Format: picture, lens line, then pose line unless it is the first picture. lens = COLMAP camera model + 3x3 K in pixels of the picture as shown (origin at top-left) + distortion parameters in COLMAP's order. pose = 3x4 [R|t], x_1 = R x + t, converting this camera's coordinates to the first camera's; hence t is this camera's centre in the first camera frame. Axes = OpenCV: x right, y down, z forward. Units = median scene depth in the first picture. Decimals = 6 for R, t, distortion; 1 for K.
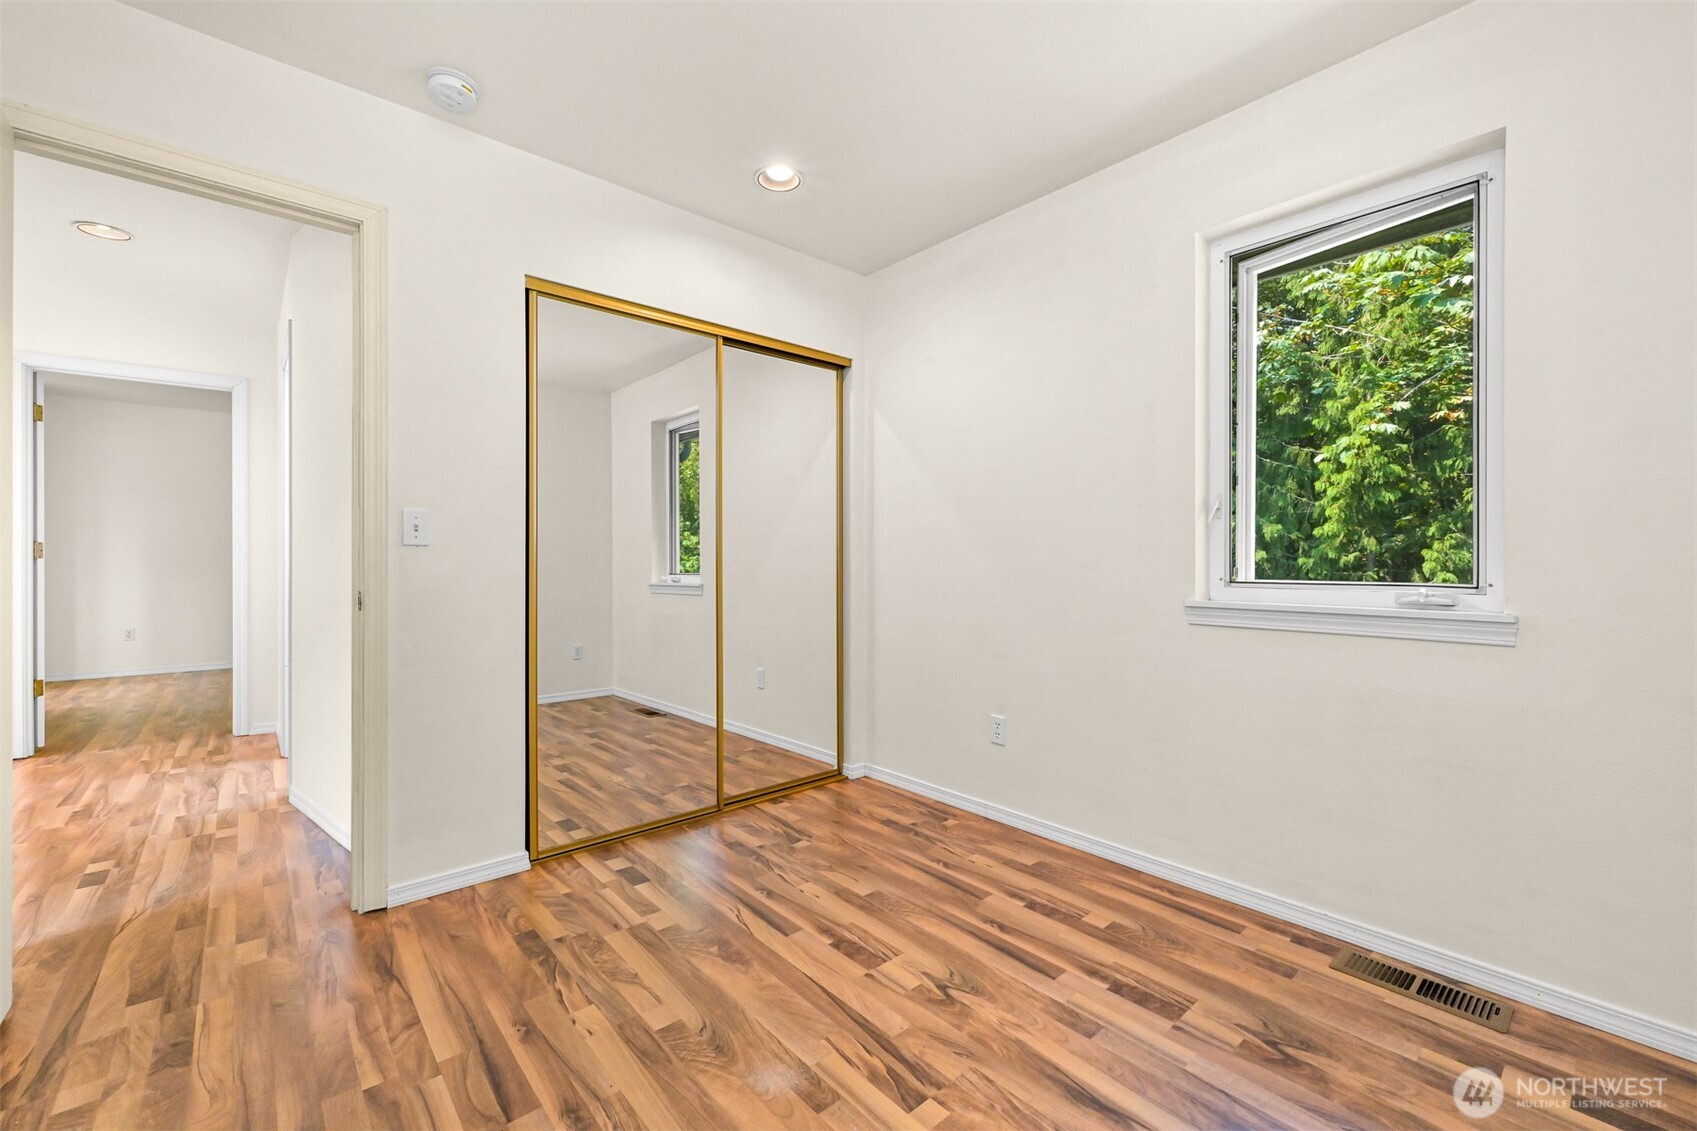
lens RADIAL K [[719.1, 0, 853.4], [0, 719.1, 566.5], [0, 0, 1]] dist [-0.000881, 0.000159]
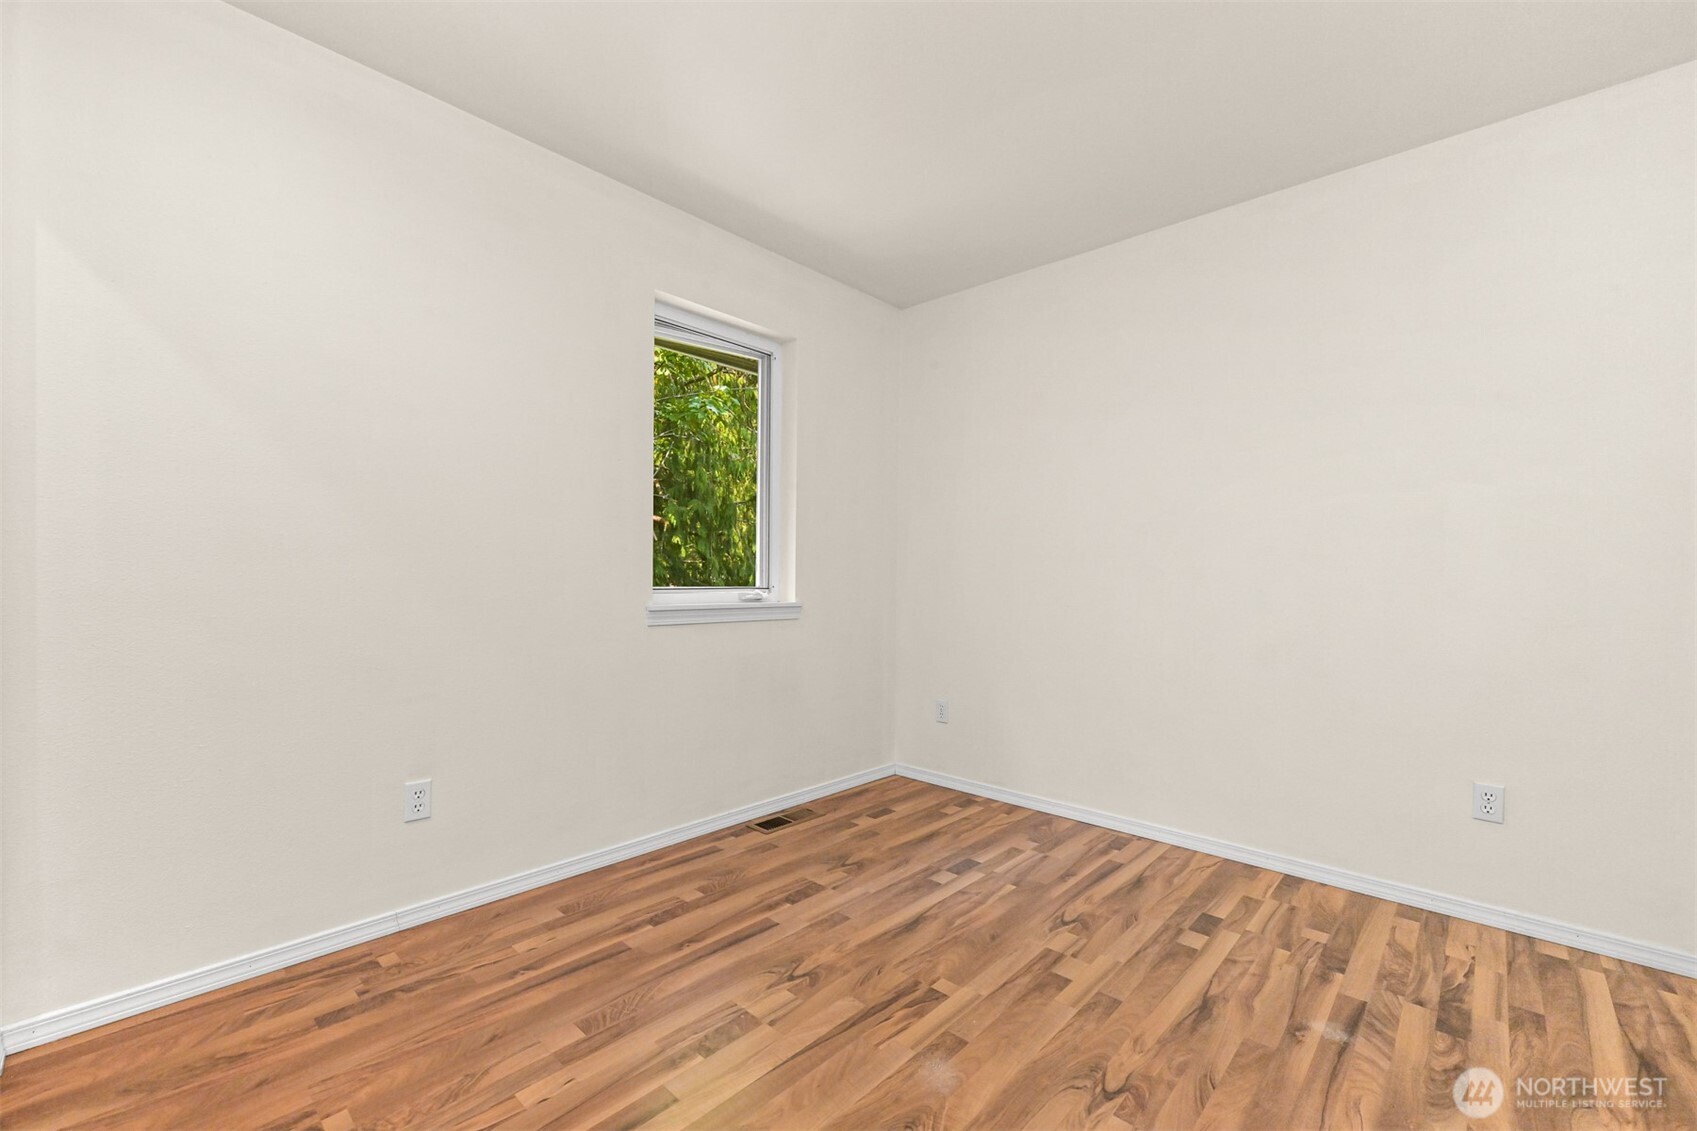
lens RADIAL K [[719.1, 0, 855.6], [0, 719.1, 543.6], [0, 0, 1]] dist [-0.000881, 0.000159]
pose [[-0.132091, 0.038407, 0.990493, -0.871157], [-0.003524, 0.999225, -0.039215, -0.011745], [-0.991231, -0.008670, -0.131853, 0.951851]]
